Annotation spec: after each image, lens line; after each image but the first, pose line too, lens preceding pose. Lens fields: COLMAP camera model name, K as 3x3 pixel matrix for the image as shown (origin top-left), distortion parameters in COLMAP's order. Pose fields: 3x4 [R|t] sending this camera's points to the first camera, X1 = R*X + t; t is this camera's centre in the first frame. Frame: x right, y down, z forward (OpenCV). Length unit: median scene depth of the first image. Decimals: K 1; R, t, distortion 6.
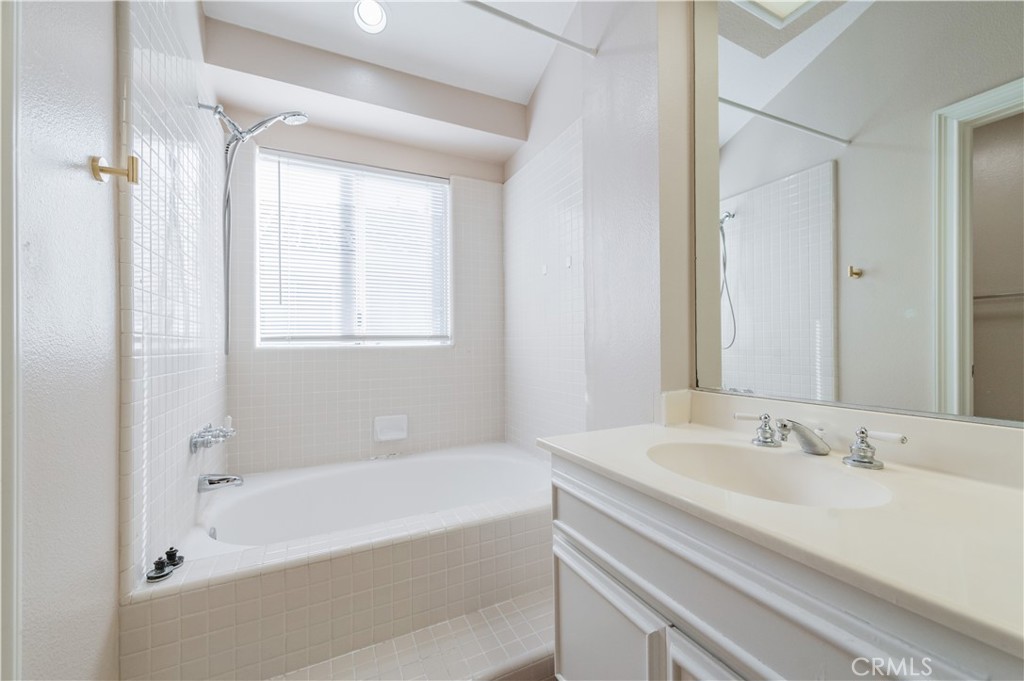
lens RADIAL K [[400.8, 0, 513.4], [0, 400.8, 340.8], [0, 0, 1]] dist [0.027917, -0.008250]
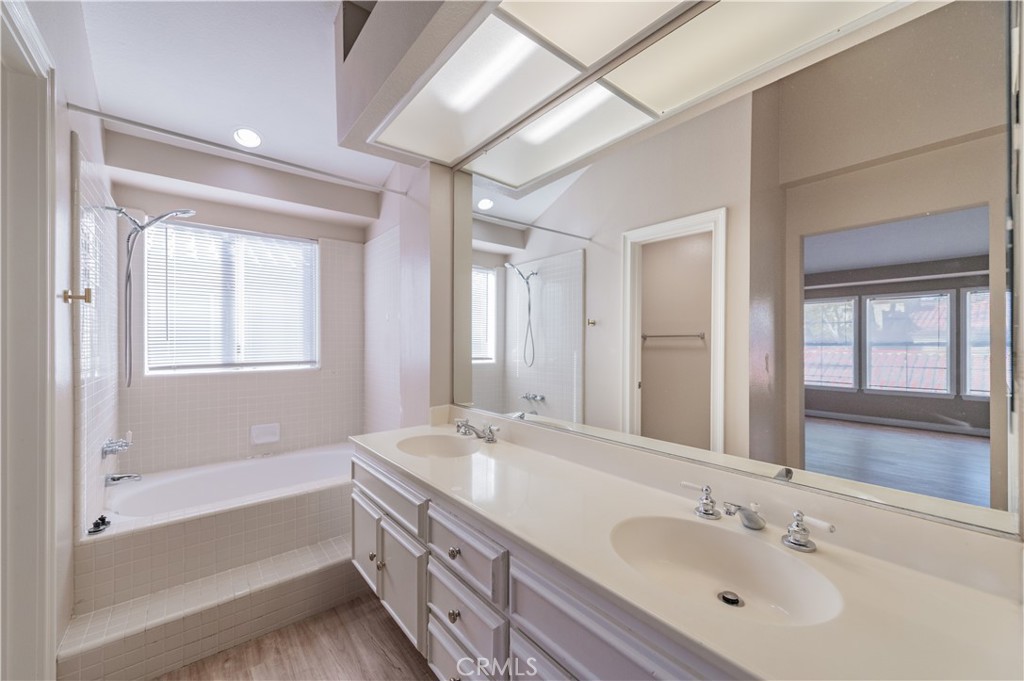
lens RADIAL K [[400.8, 0, 513.4], [0, 400.8, 340.8], [0, 0, 1]] dist [0.027917, -0.008250]
pose [[0.975639, 0.006679, 0.219280, 0.224535], [-0.008808, 0.999923, 0.008735, -0.122251], [-0.219205, -0.010453, 0.975623, -0.535685]]
